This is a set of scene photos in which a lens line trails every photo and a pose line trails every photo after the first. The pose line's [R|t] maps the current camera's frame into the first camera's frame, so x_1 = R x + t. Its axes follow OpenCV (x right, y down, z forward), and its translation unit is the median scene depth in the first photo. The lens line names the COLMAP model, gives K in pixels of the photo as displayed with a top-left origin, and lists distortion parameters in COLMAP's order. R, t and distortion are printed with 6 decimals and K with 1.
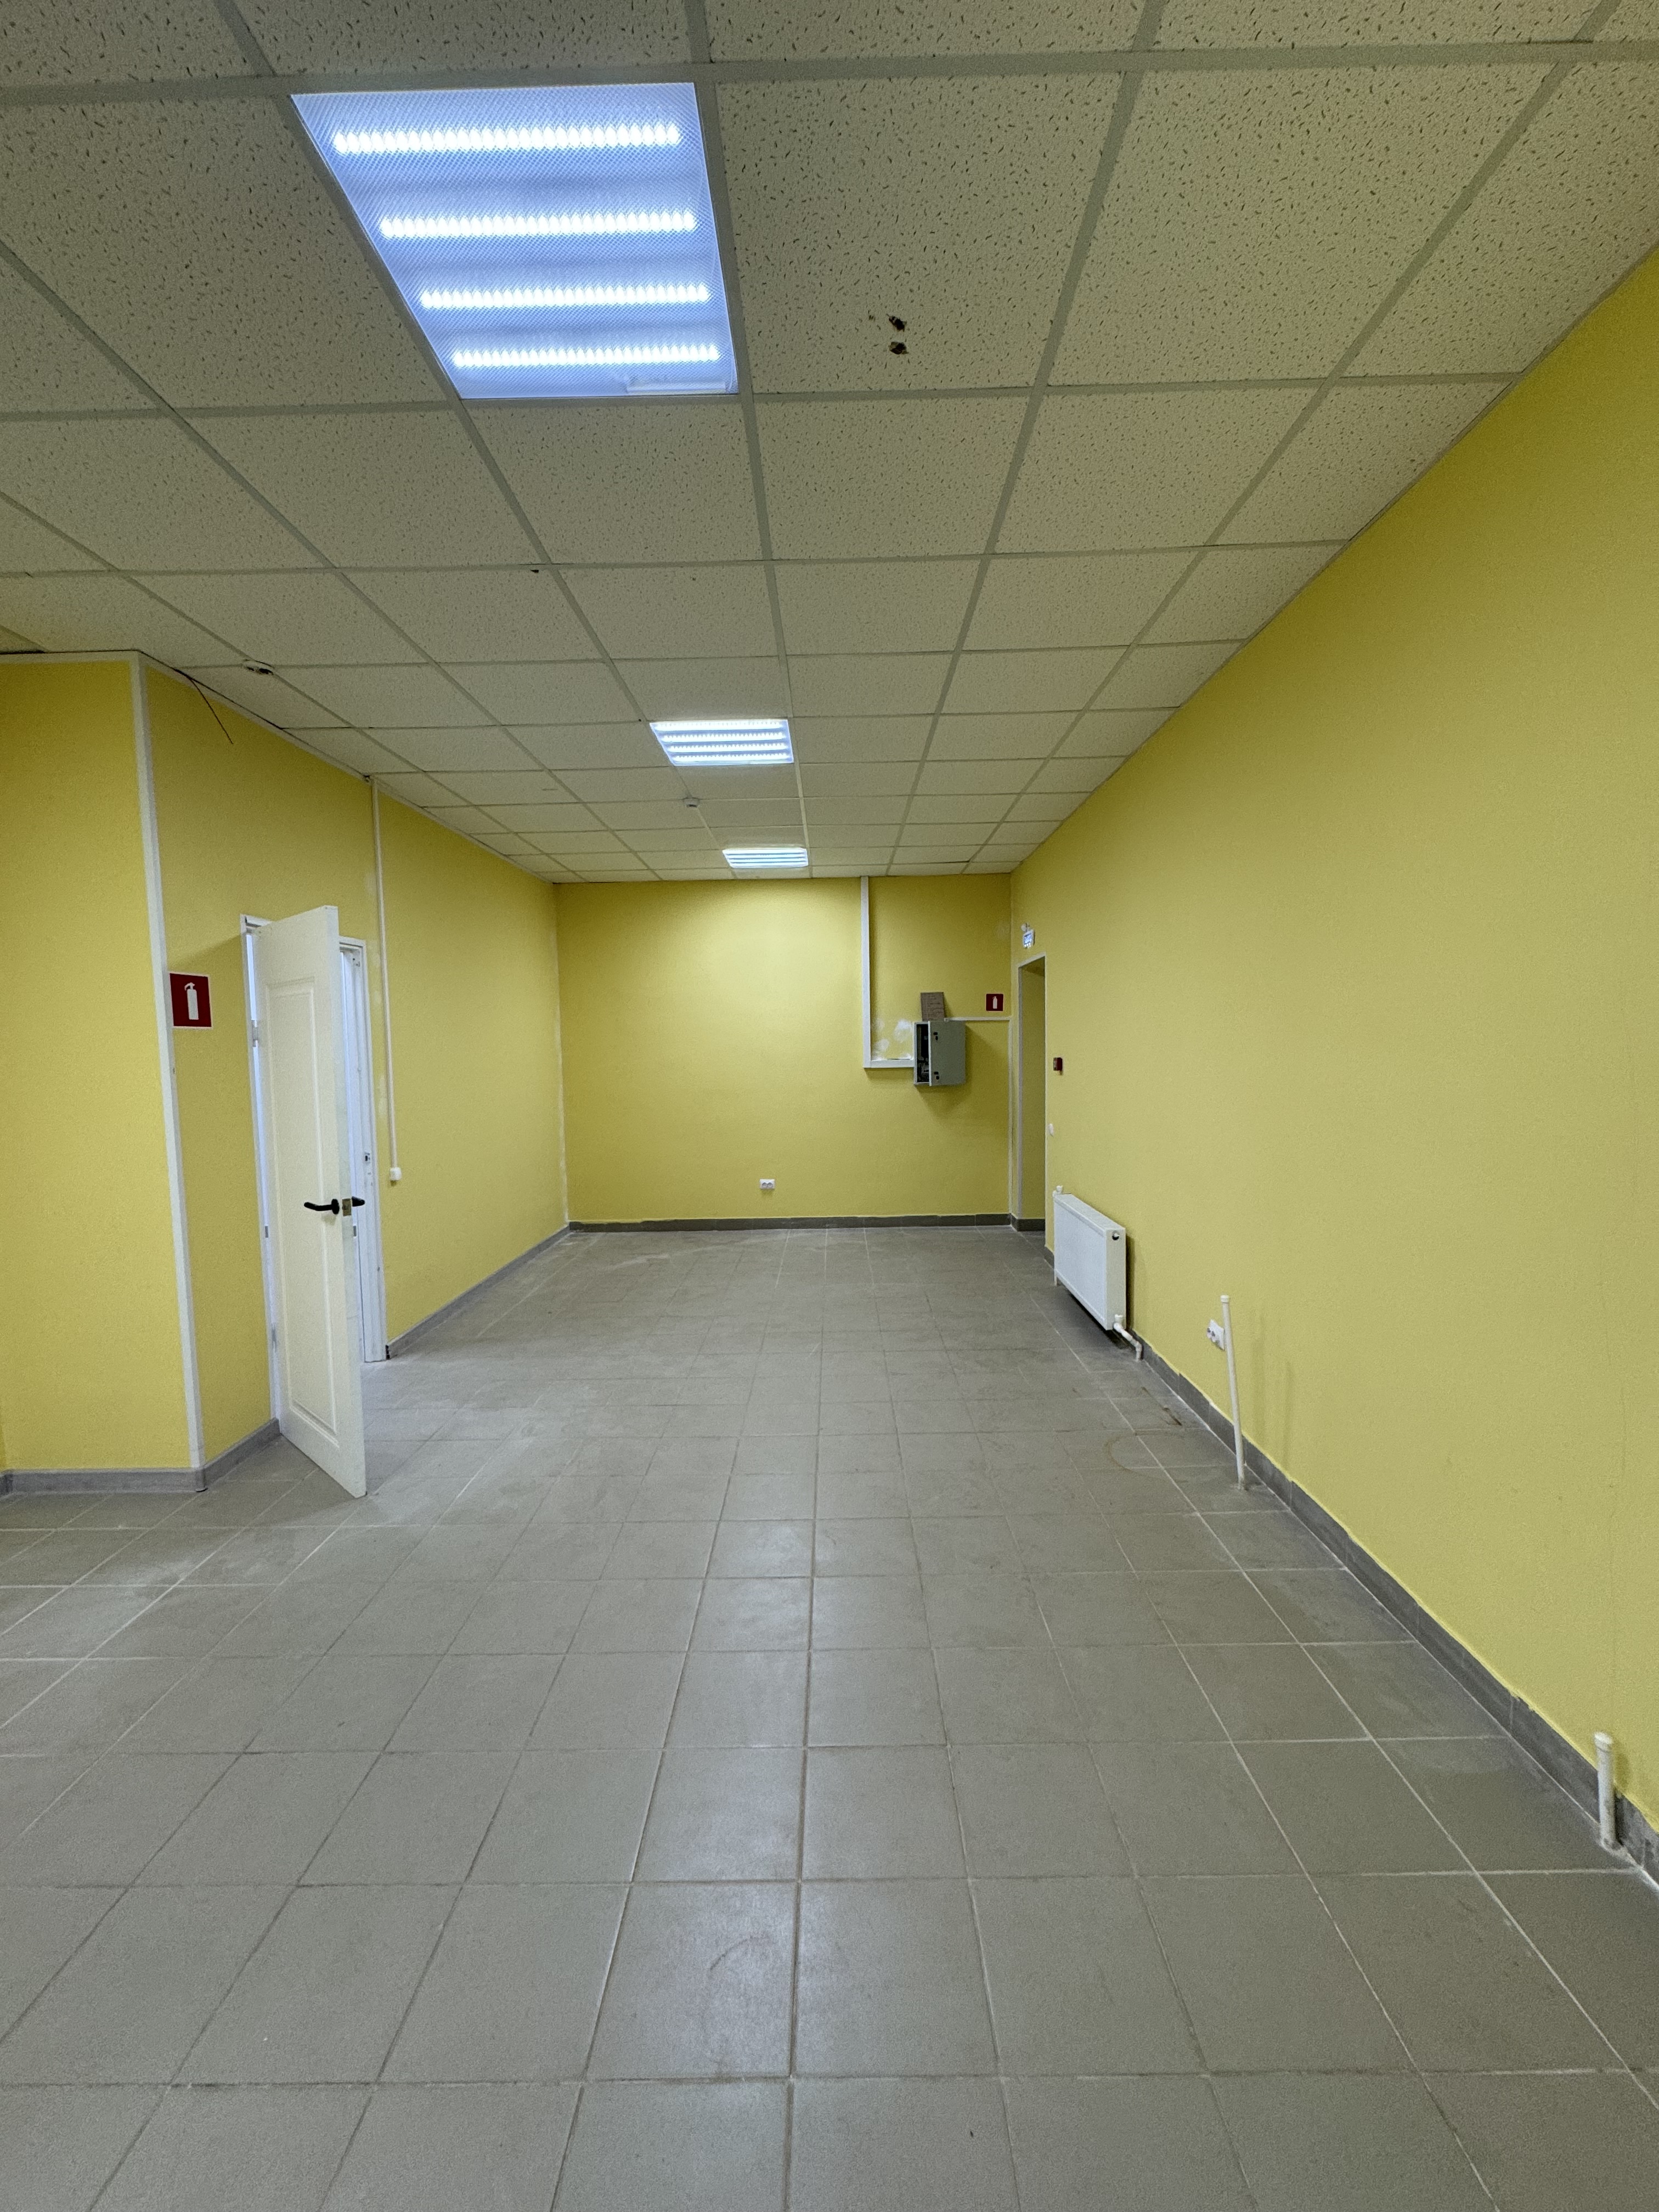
lens RADIAL K [[887.3, 0, 829.9], [0, 887.3, 1105.2], [0, 0, 1]] dist [0.001458, -0.000332]
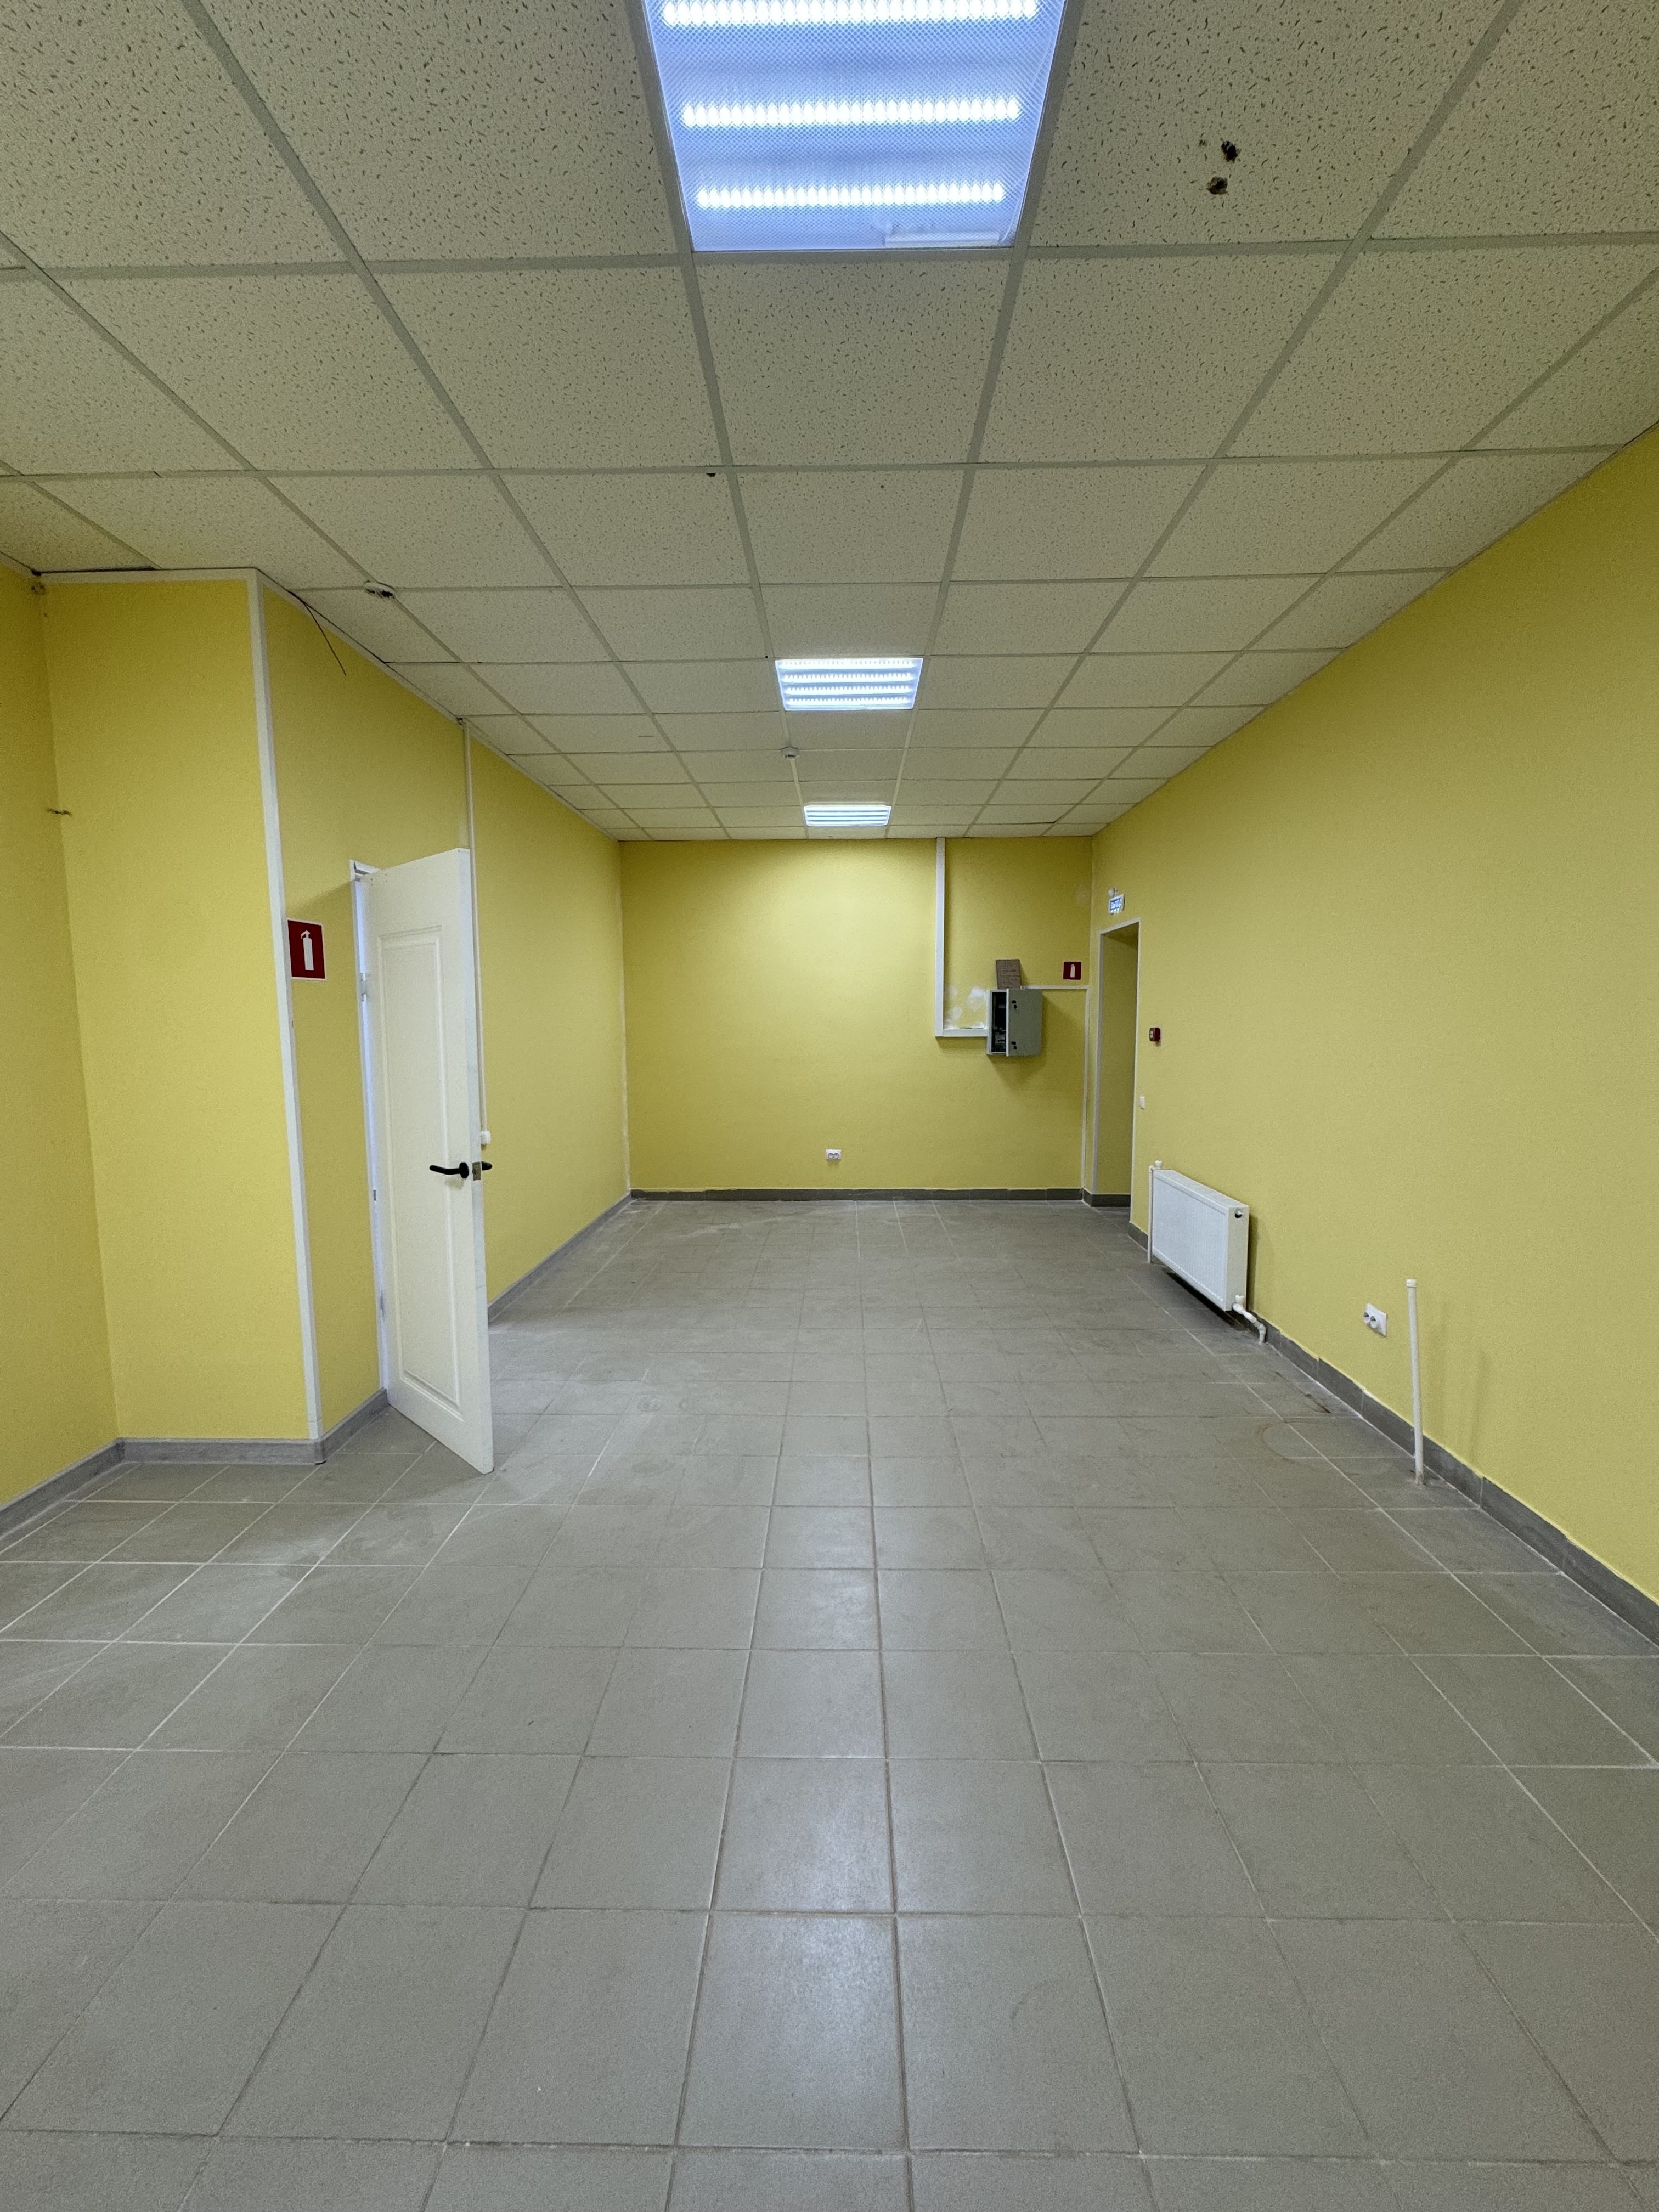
lens RADIAL K [[887.3, 0, 831.2], [0, 887.3, 1106.0], [0, 0, 1]] dist [0.001458, -0.000332]
pose [[0.999836, 0.014933, -0.010250, -0.135396], [-0.014589, 0.999353, 0.032872, 0.007576], [0.010734, -0.032717, 0.999407, 0.052792]]
